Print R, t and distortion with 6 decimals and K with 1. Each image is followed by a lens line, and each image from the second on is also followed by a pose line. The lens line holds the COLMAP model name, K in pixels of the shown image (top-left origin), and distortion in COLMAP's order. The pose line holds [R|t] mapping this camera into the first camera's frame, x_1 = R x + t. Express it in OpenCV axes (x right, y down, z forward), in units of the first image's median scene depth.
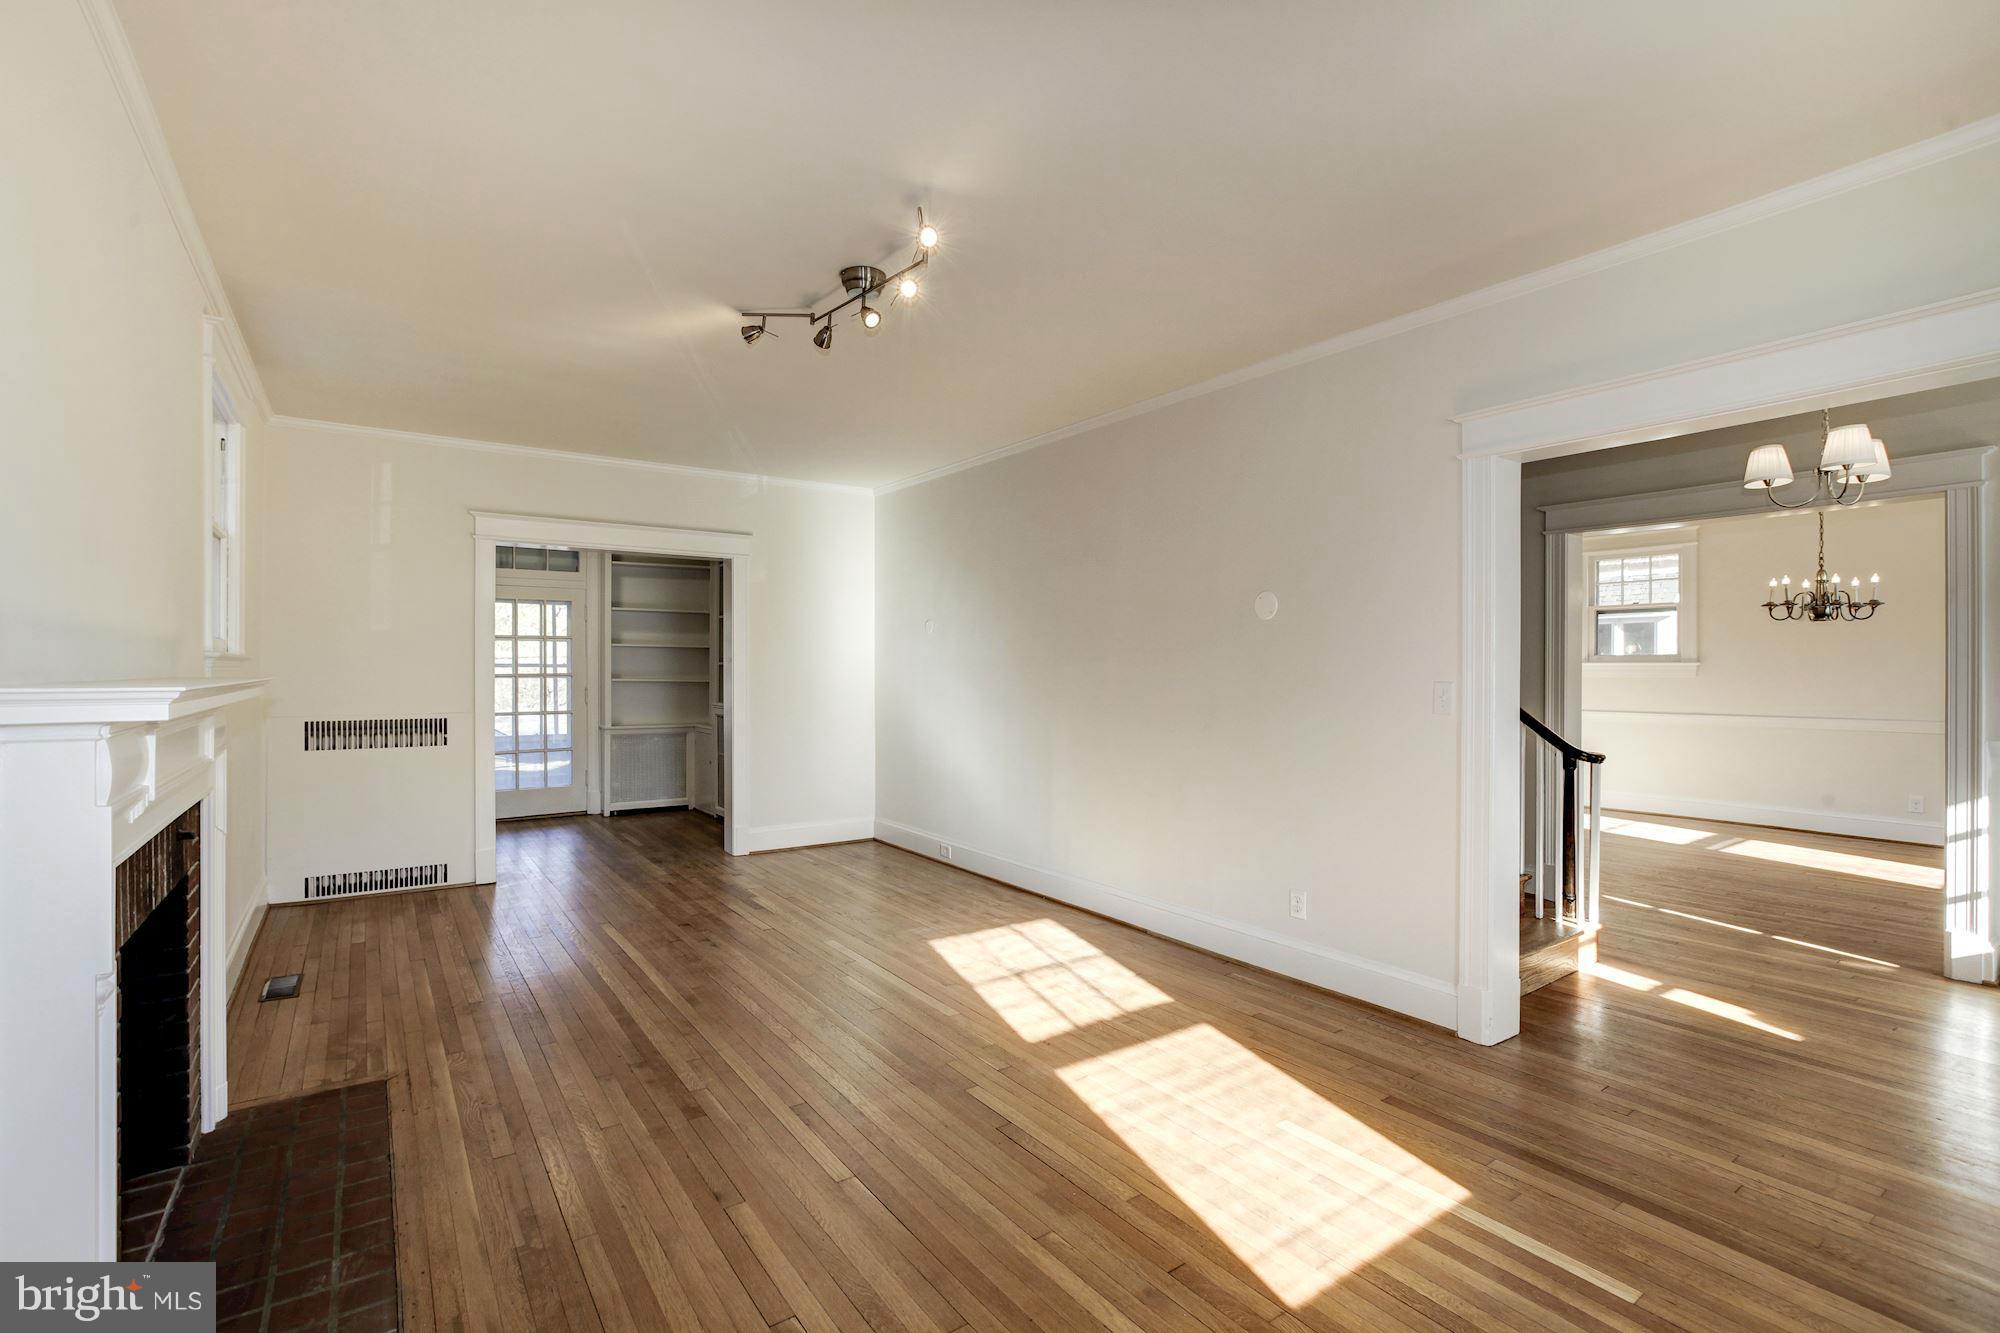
lens RADIAL K [[899.3, 0, 1000.0], [0, 899.3, 666.5], [0, 0, 1]] dist [-0.038915, 0.000351]
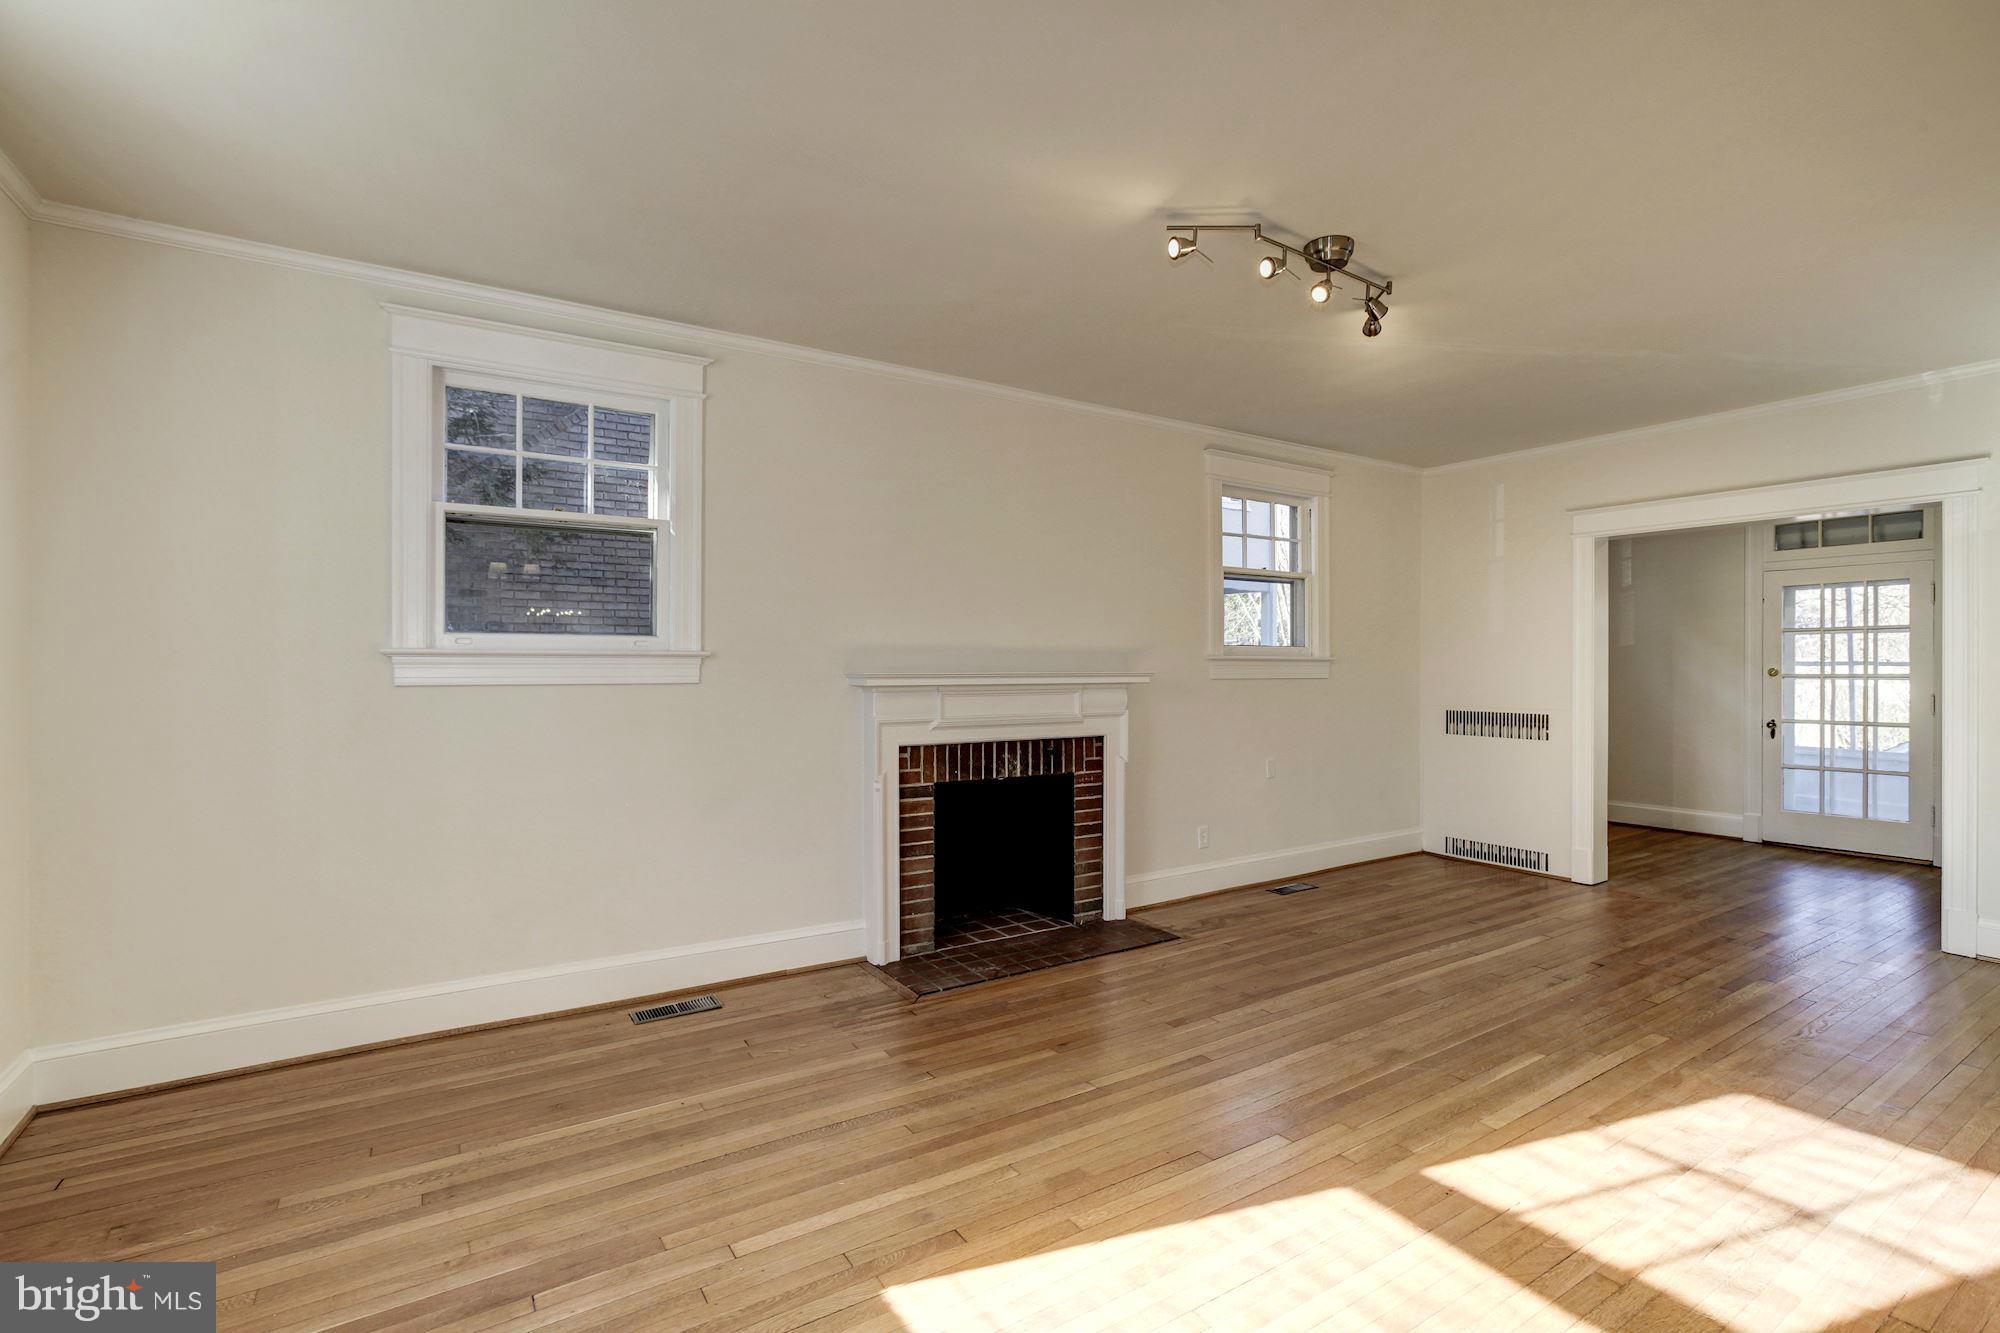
lens RADIAL K [[907.9, 0, 1007.4], [0, 907.9, 678.5], [0, 0, 1]] dist [-0.023479, 0.000098]
pose [[-0.037671, 0.014661, -0.999183, 0.608734], [0.000746, 0.999893, 0.014643, -0.000663], [0.999290, -0.000194, -0.037678, 0.529500]]
